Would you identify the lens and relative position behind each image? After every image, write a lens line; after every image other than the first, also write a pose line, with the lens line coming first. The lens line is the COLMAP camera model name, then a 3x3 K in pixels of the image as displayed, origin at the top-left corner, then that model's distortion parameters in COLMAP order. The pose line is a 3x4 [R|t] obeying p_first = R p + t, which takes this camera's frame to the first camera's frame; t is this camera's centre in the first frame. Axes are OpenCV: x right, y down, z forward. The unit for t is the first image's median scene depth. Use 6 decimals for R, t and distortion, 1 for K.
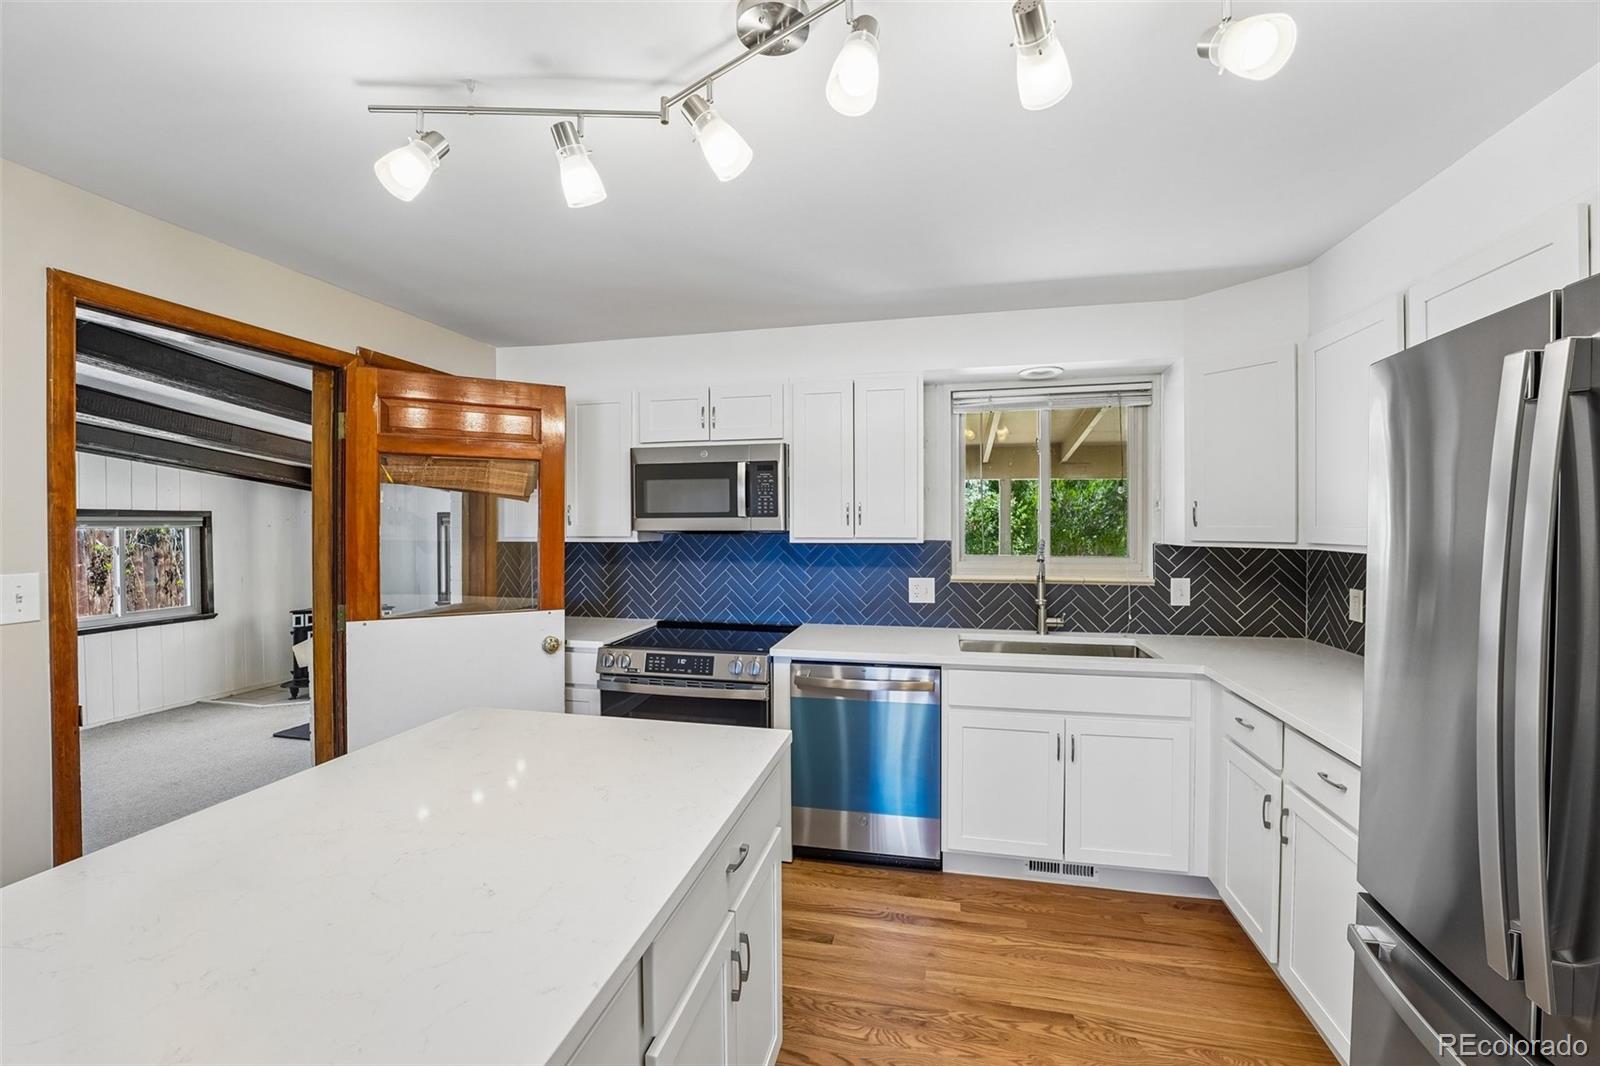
lens RADIAL K [[656.0, 0, 794.9], [0, 656.0, 527.2], [0, 0, 1]] dist [-0.028145, 0.003951]
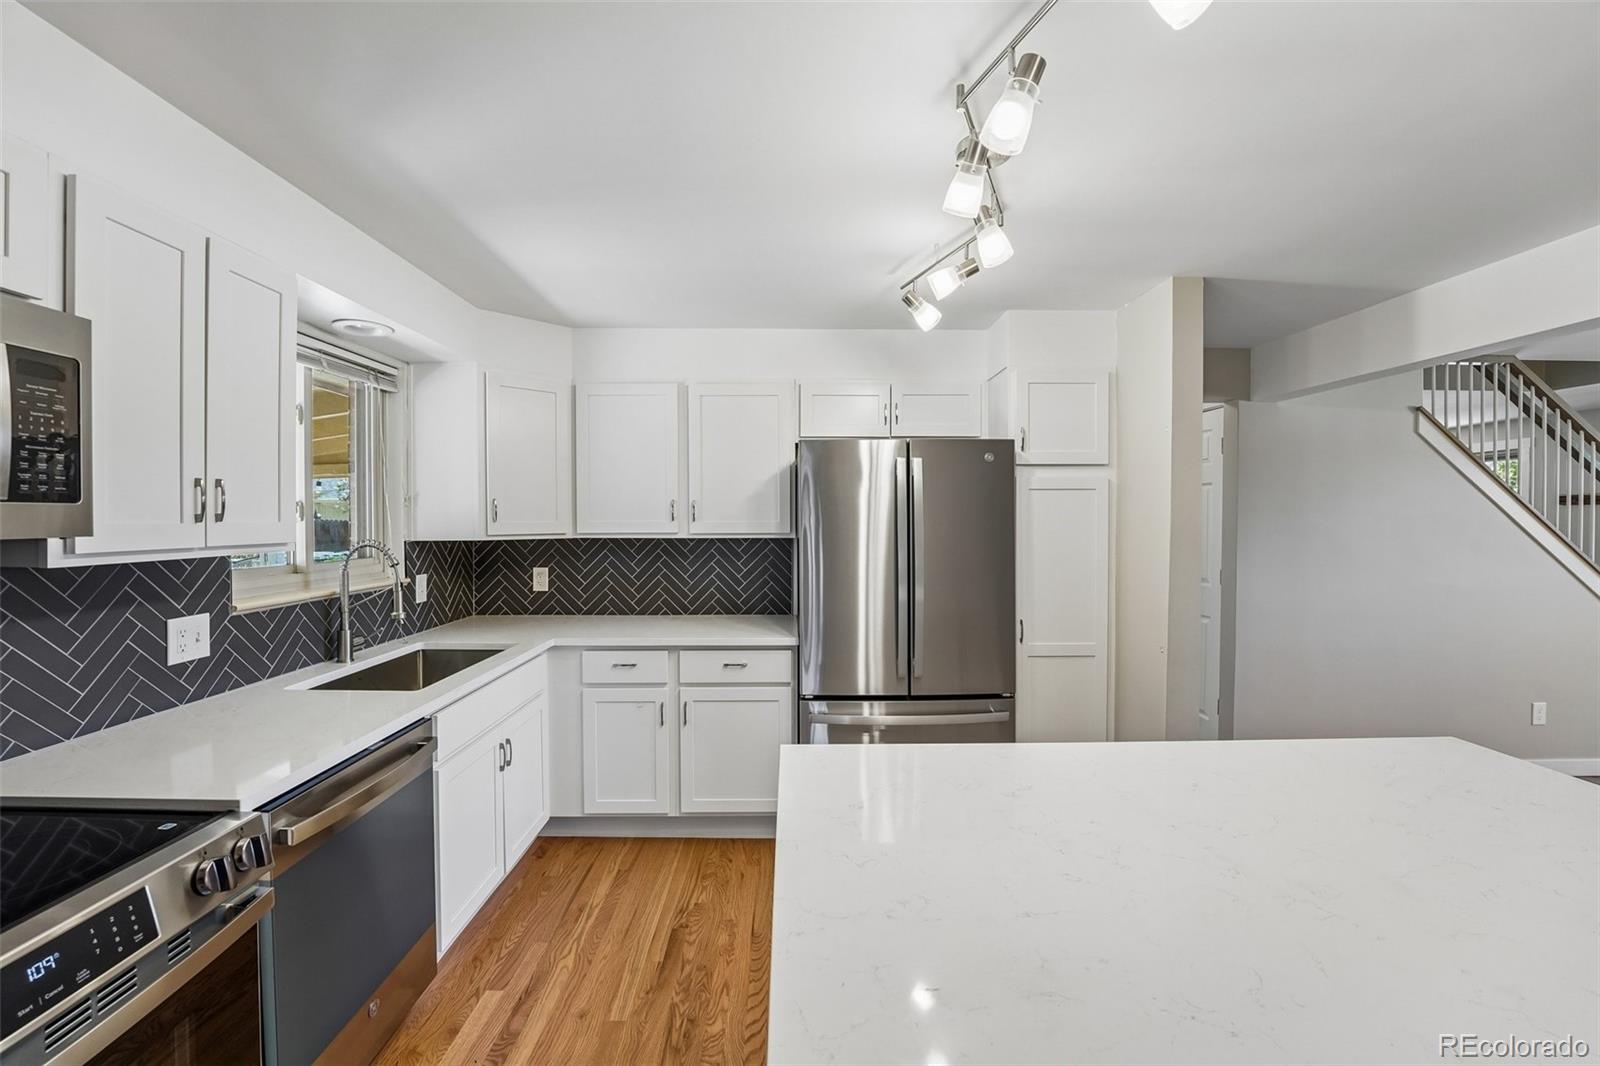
lens RADIAL K [[656.0, 0, 793.6], [0, 656.0, 528.0], [0, 0, 1]] dist [-0.028145, 0.003951]
pose [[-0.233811, -0.012418, 0.972203, -0.504116], [0.007843, 0.999862, 0.014658, -0.002781], [-0.972251, 0.011052, -0.233681, 0.675662]]
